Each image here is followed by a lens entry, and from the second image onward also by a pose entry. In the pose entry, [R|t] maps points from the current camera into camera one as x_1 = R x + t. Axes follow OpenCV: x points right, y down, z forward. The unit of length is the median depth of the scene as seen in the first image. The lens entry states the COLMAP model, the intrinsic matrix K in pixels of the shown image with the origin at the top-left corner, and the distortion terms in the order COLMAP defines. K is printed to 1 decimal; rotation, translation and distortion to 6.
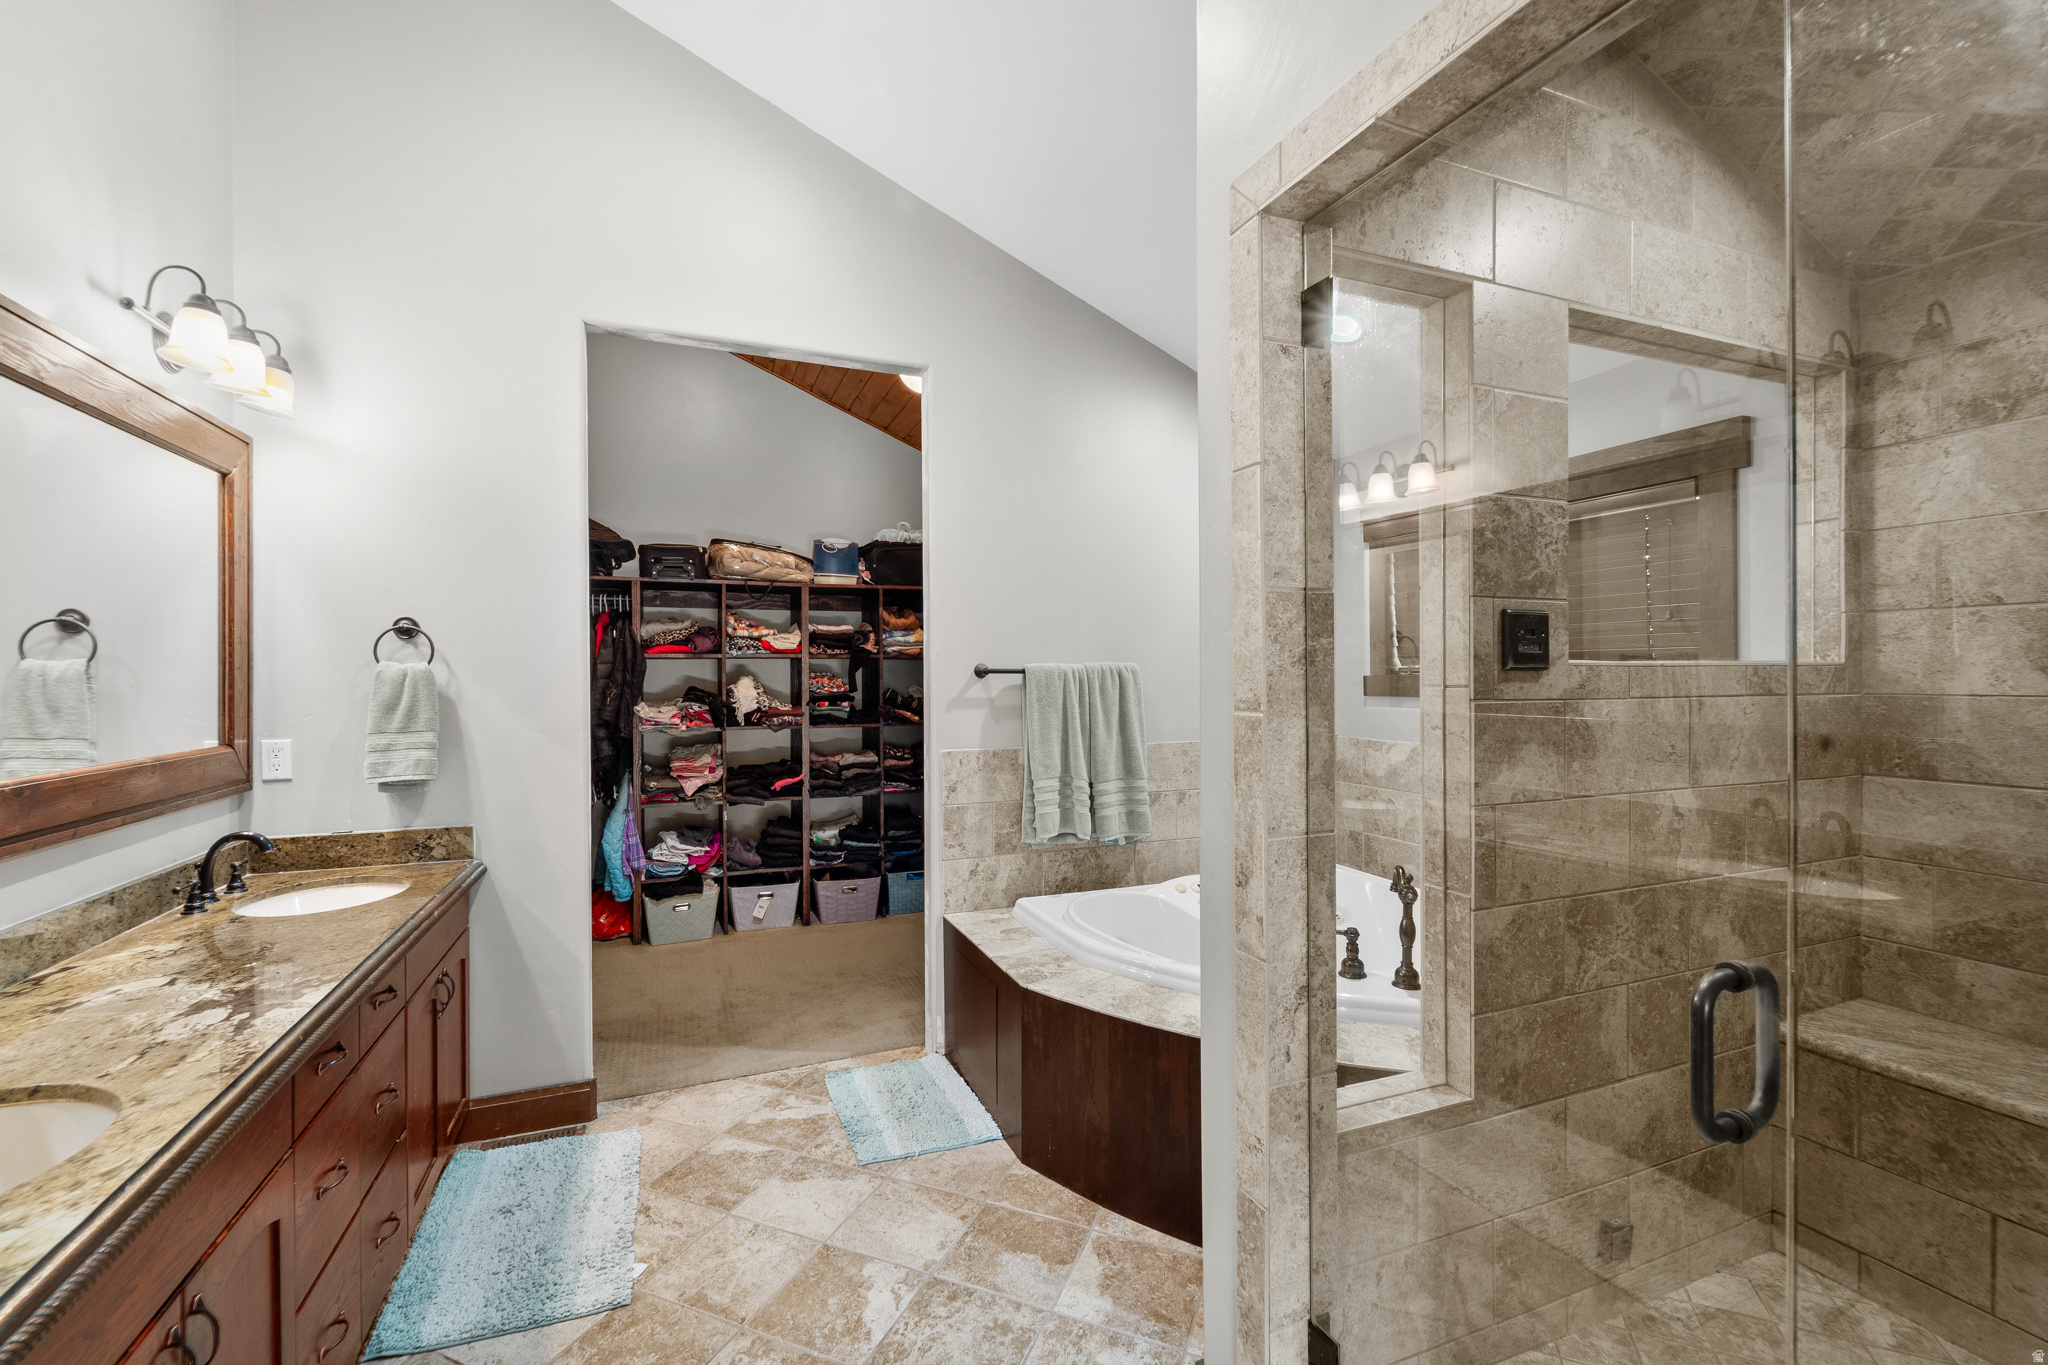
lens RADIAL K [[862.9, 0, 1026.3], [0, 862.9, 682.0], [0, 0, 1]] dist [0.000223, -0.000400]
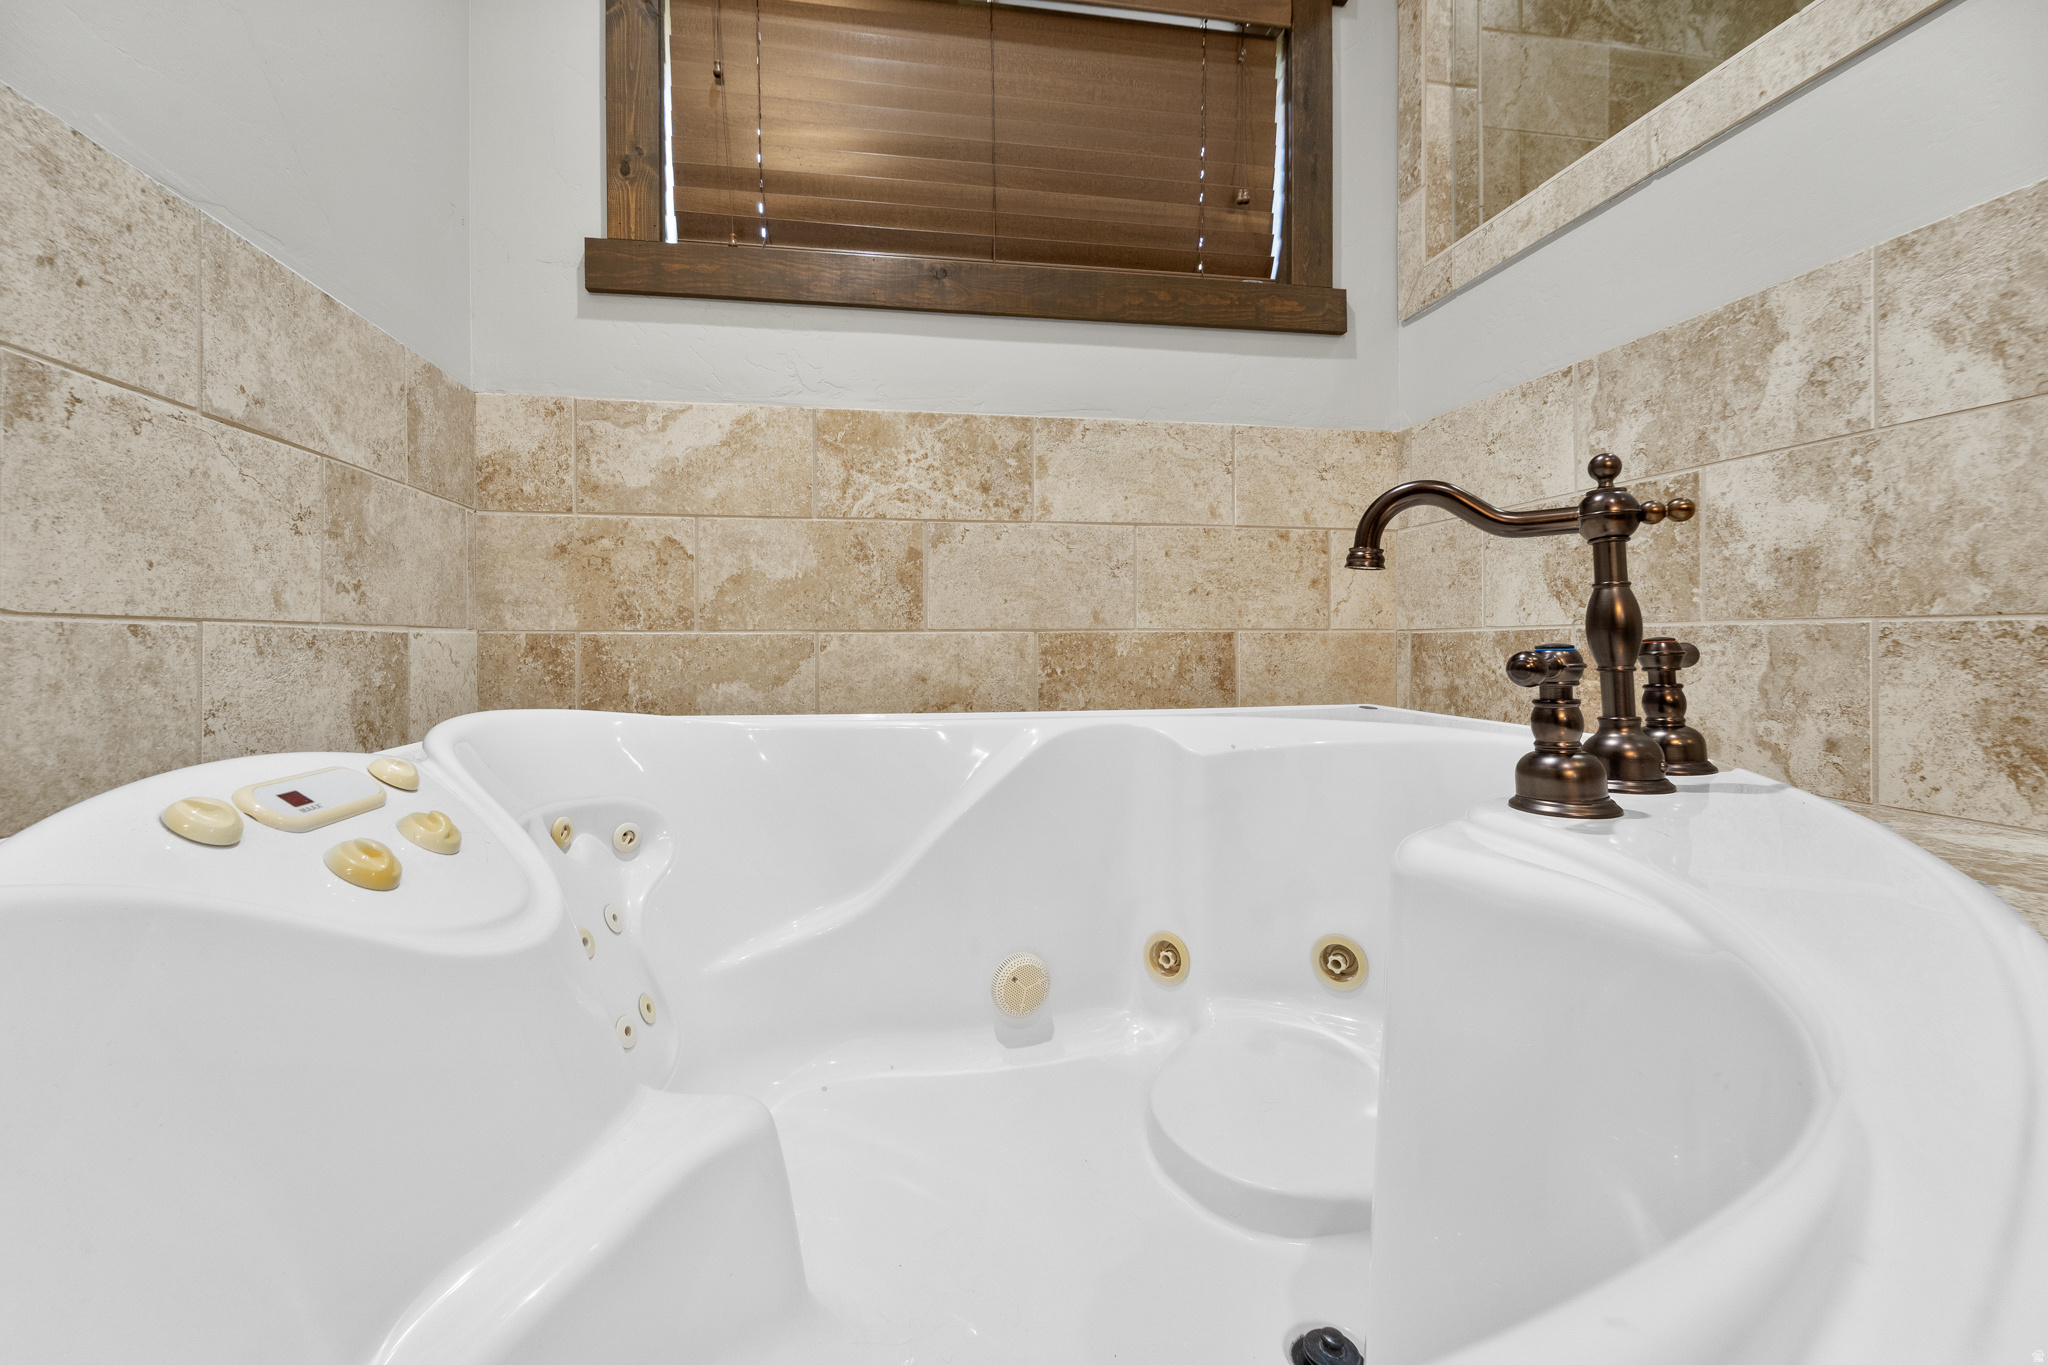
lens RADIAL K [[862.9, 0, 1026.3], [0, 862.9, 682.0], [0, 0, 1]] dist [0.000223, -0.000400]
pose [[0.218334, -0.043416, 0.974908, 0.041074], [0.001930, 0.999027, 0.044058, 0.188053], [-0.975872, -0.007737, 0.218206, 0.737087]]
